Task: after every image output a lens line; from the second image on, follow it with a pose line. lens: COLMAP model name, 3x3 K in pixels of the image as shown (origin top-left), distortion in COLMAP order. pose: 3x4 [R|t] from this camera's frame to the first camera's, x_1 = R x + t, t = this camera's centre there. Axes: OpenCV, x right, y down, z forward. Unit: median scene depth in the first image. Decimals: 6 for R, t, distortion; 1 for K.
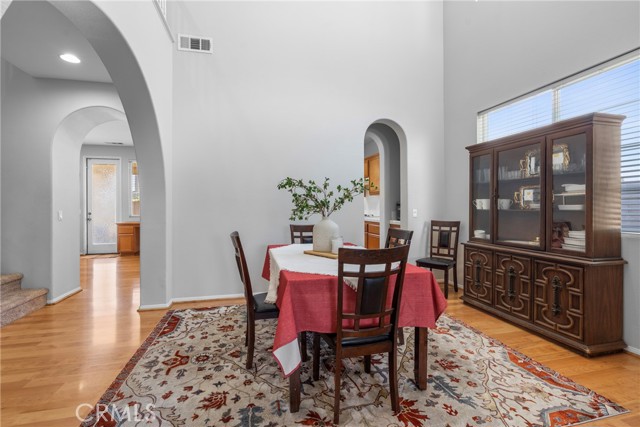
lens RADIAL K [[293.4, 0, 318.3], [0, 293.4, 209.5], [0, 0, 1]] dist [-0.012117, 0.002794]
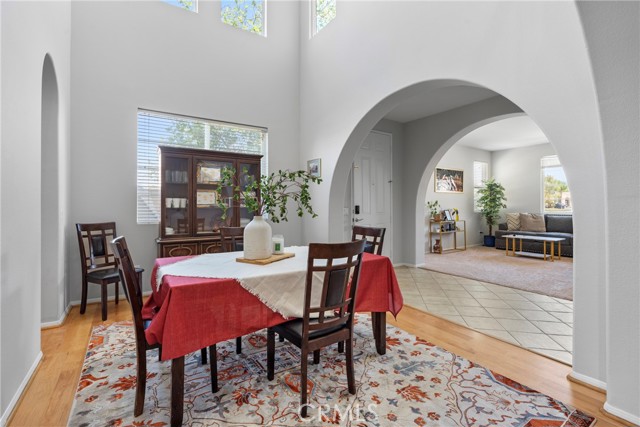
lens RADIAL K [[293.4, 0, 318.5], [0, 293.4, 209.3], [0, 0, 1]] dist [-0.012117, 0.002794]
pose [[-0.341353, -0.005656, 0.939918, -0.635879], [0.008810, 0.999919, 0.009217, 0.000515], [-0.939894, 0.011427, -0.341276, 0.876583]]
